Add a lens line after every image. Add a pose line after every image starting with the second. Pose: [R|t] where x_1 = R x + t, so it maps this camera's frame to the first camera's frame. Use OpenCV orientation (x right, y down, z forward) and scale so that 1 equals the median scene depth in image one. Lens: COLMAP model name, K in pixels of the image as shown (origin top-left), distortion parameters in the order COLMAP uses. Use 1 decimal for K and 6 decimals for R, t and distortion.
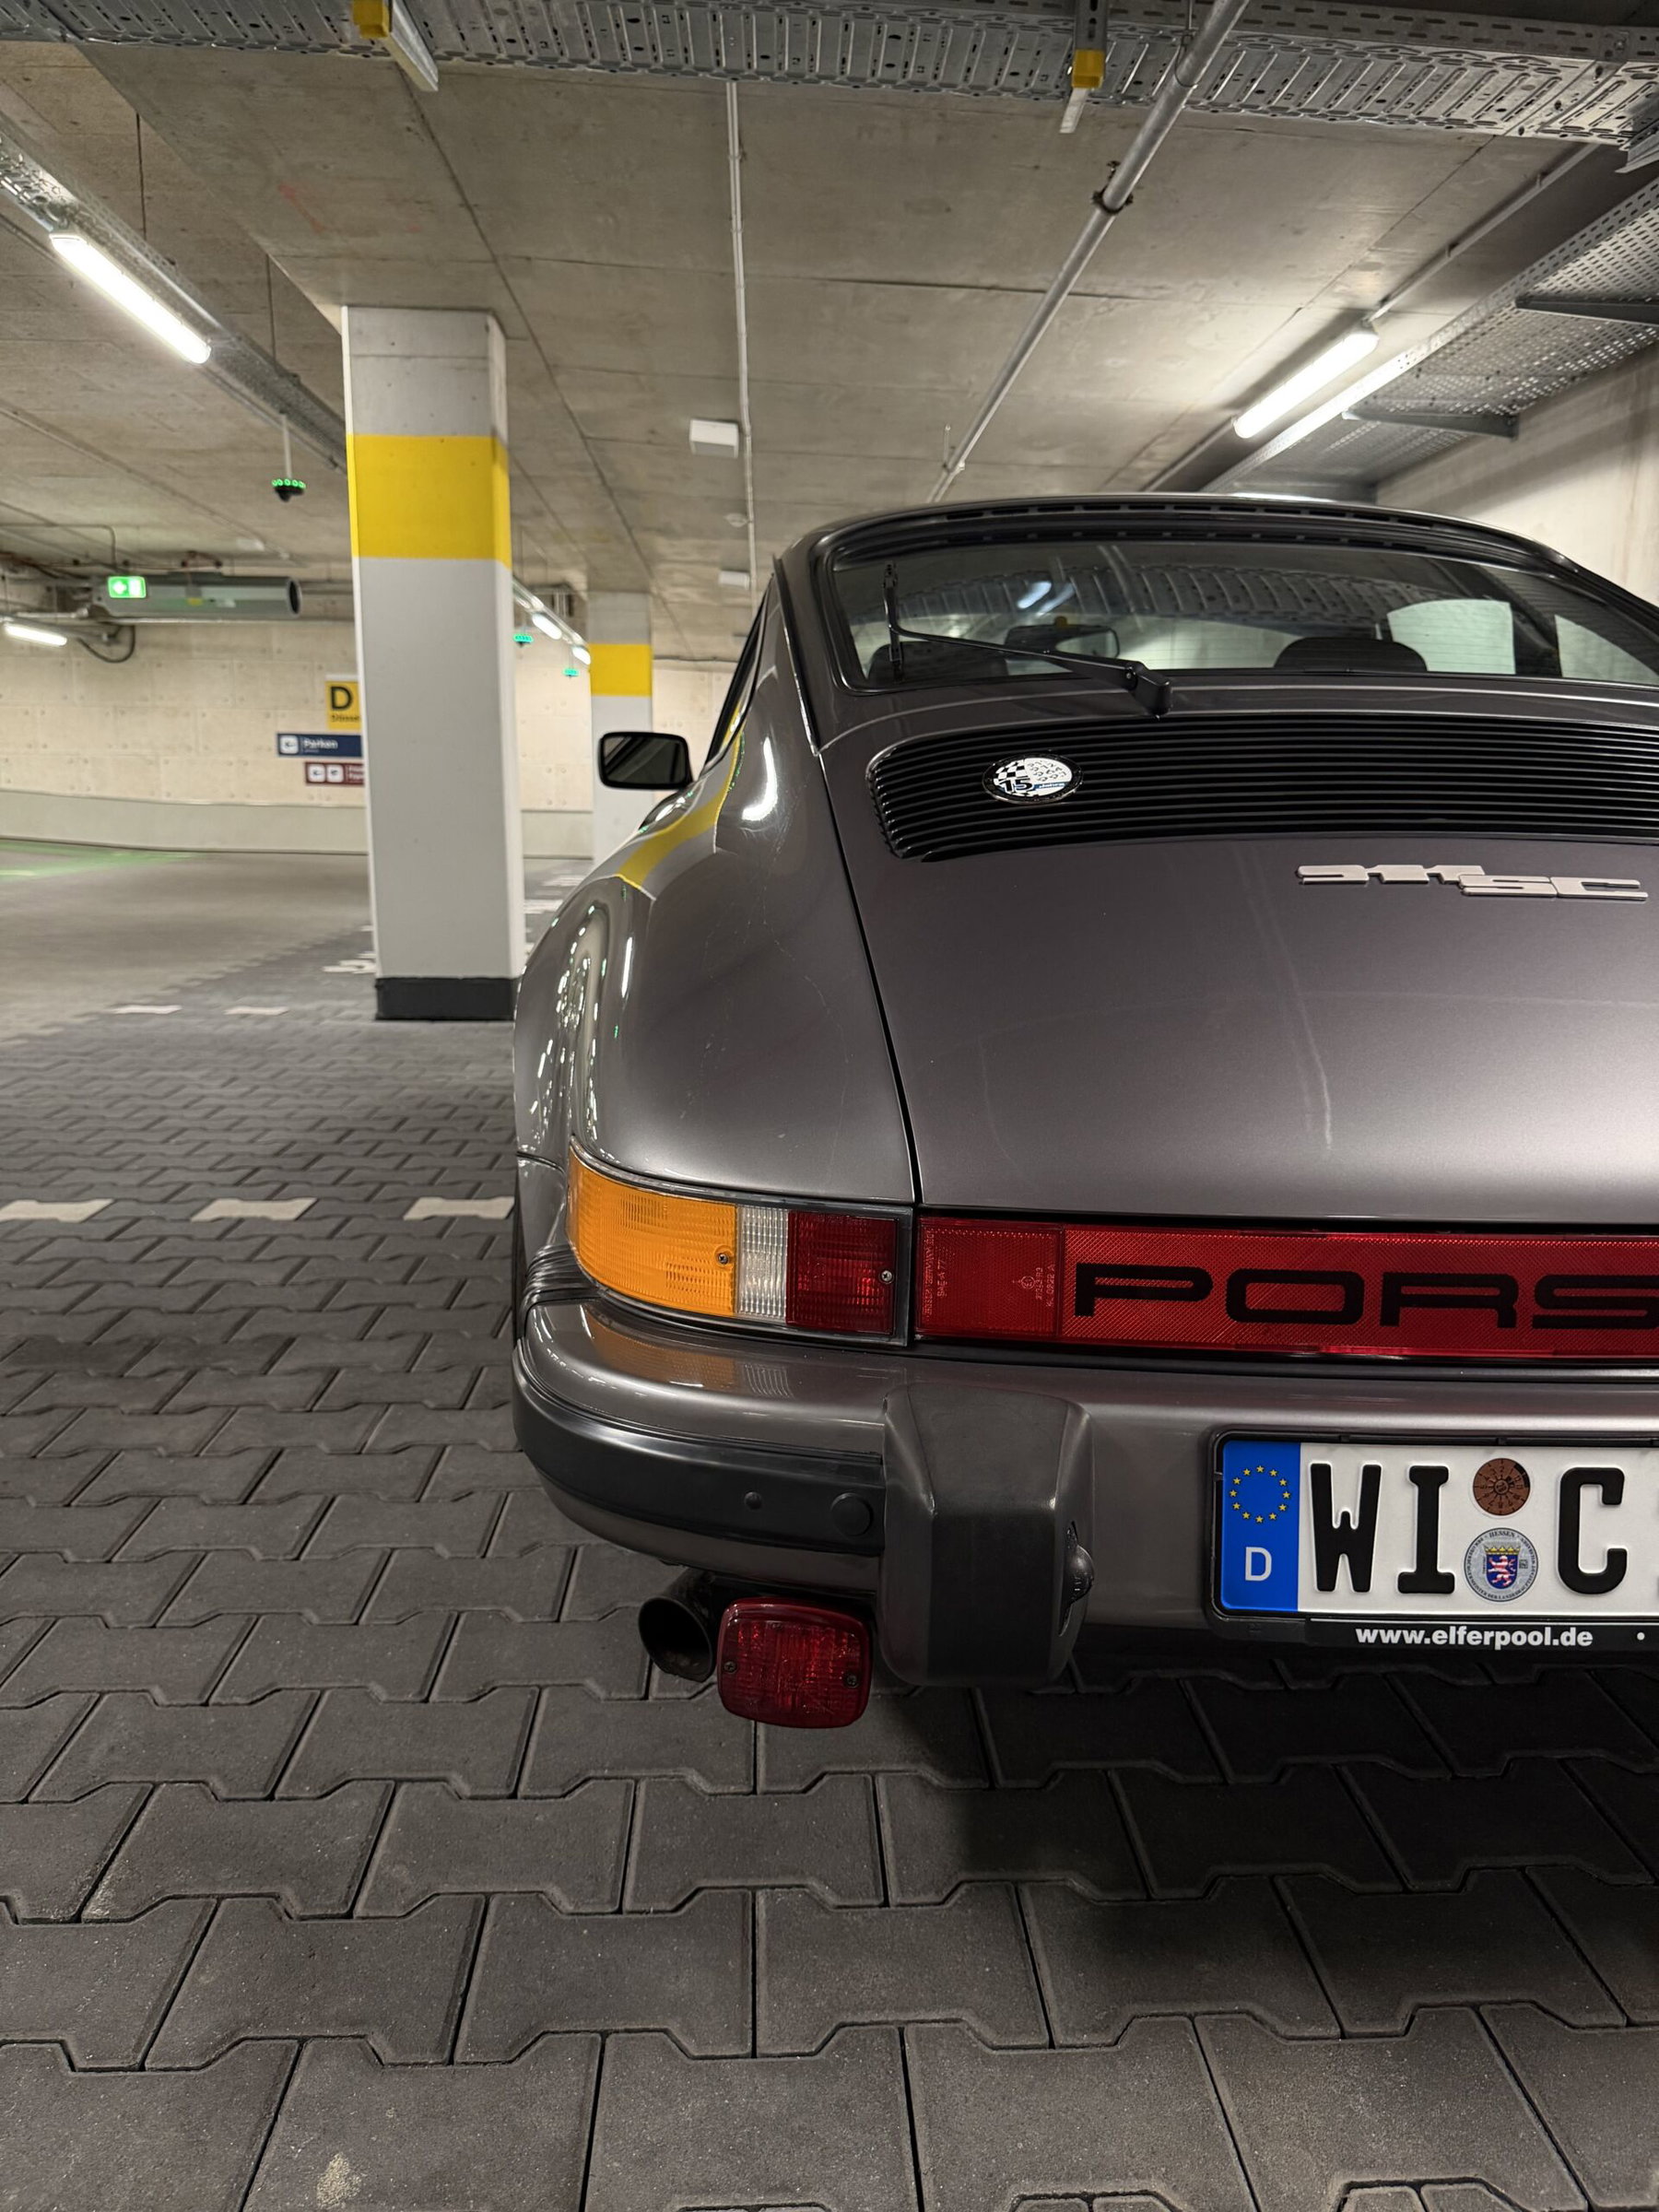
lens RADIAL K [[1585.4, 0, 834.0], [0, 1585.4, 1039.8], [0, 0, 1]] dist [-0.030202, 0.009739]
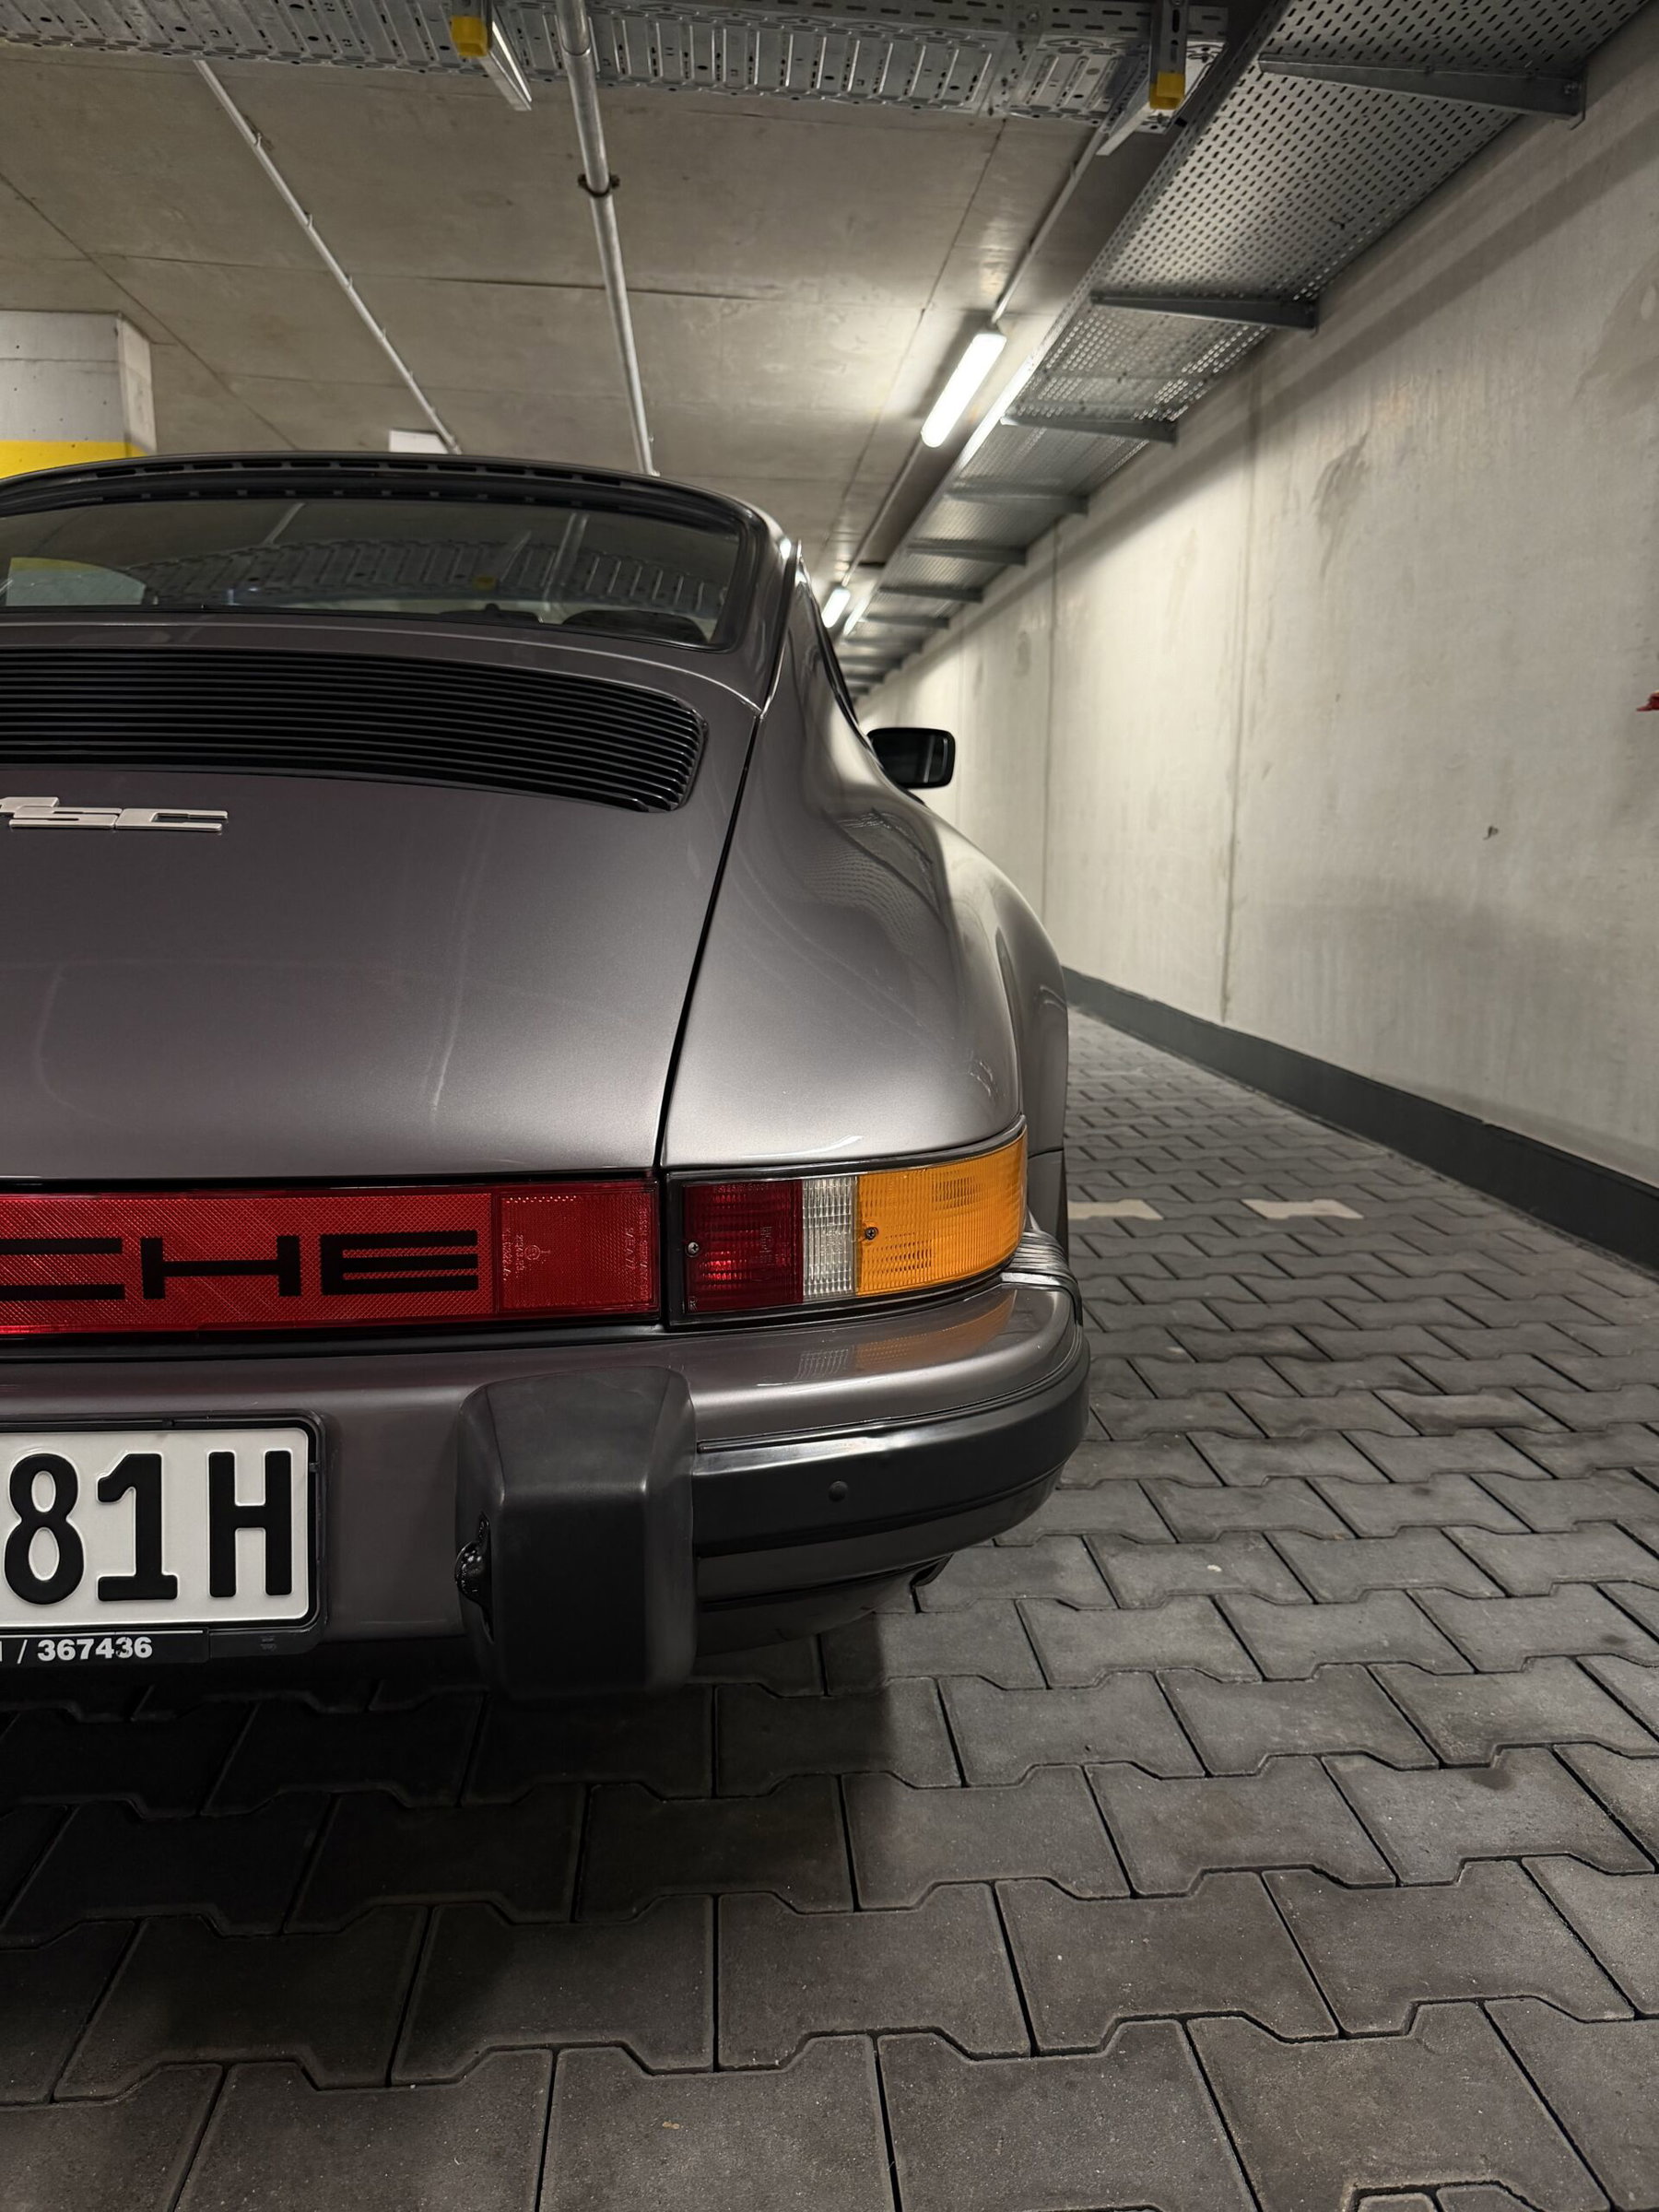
lens RADIAL K [[1567.3, 0, 829.0], [0, 1567.3, 1112.3], [0, 0, 1]] dist [-0.005840, -0.002181]
pose [[0.999322, -0.014310, 0.033925, 0.181927], [0.013288, 0.999456, 0.030177, 0.006923], [-0.034339, -0.029706, 0.998969, 0.007407]]
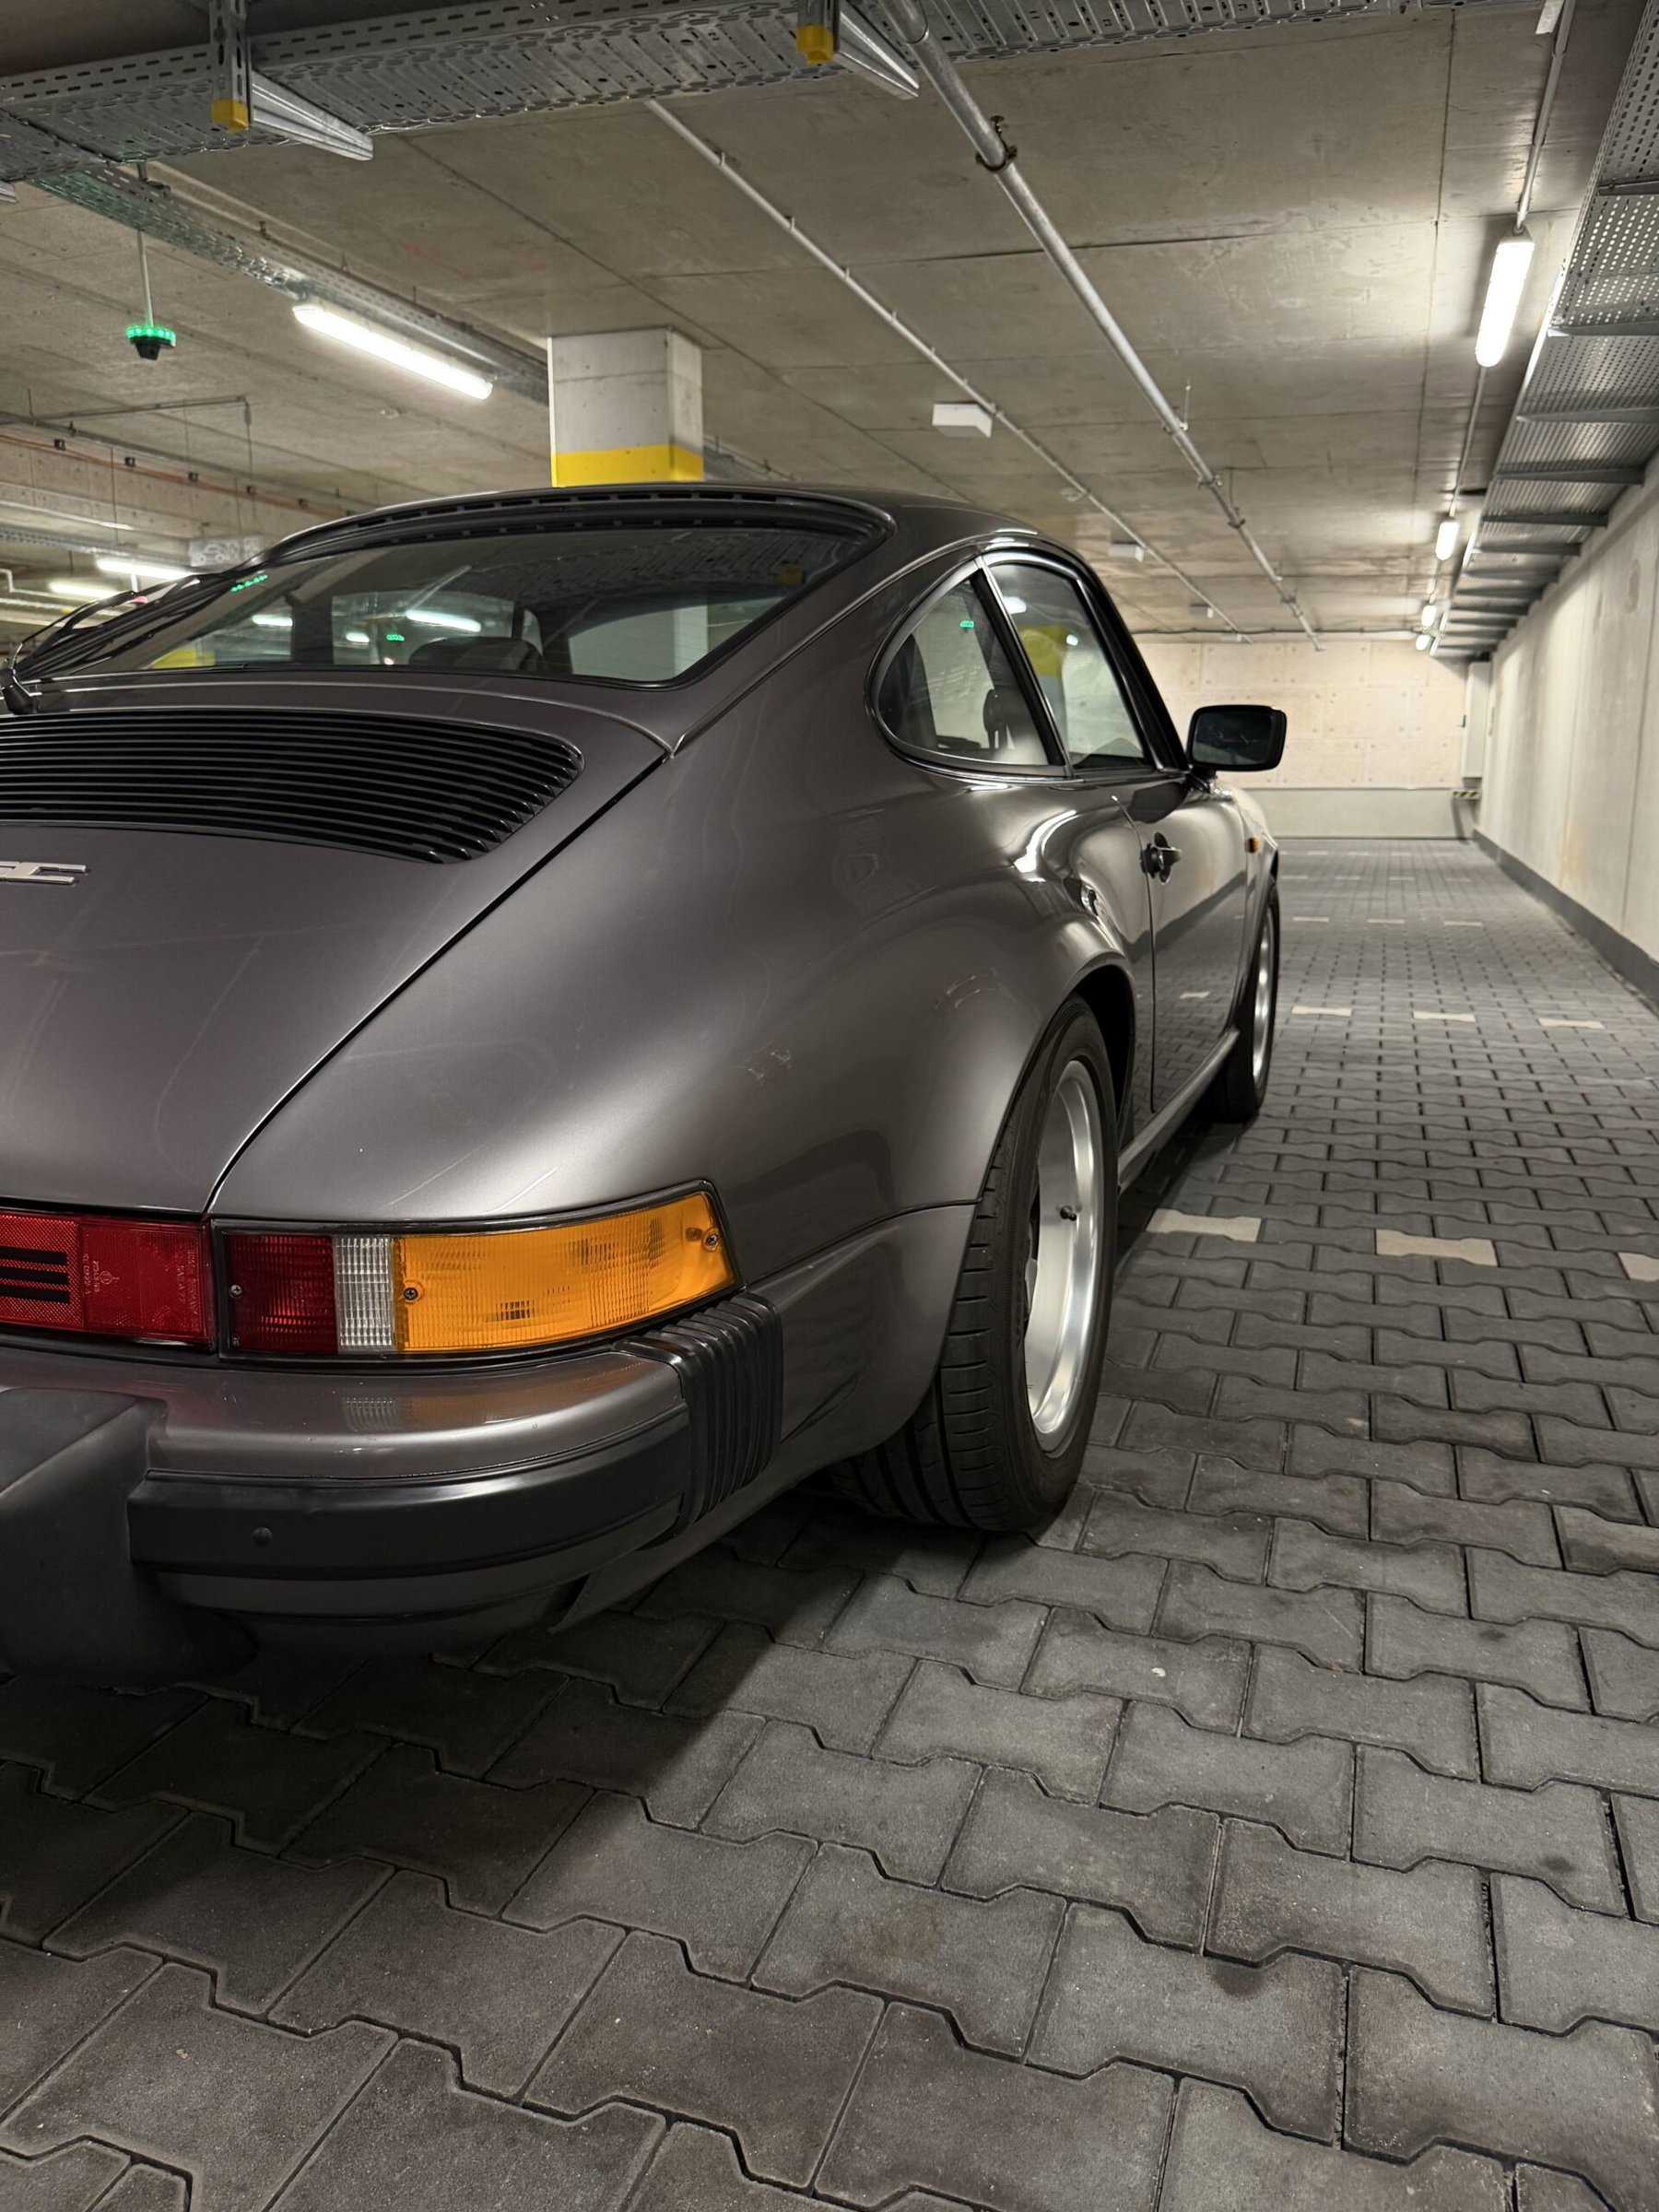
lens RADIAL K [[1563.3, 0, 829.5], [0, 1563.3, 1106.0], [0, 0, 1]] dist [-0.002081, -0.005678]
pose [[0.929841, 0.063938, -0.362365, 0.304088], [-0.042541, 0.996864, 0.066733, -0.010646], [0.365495, -0.046635, 0.929644, 0.030227]]
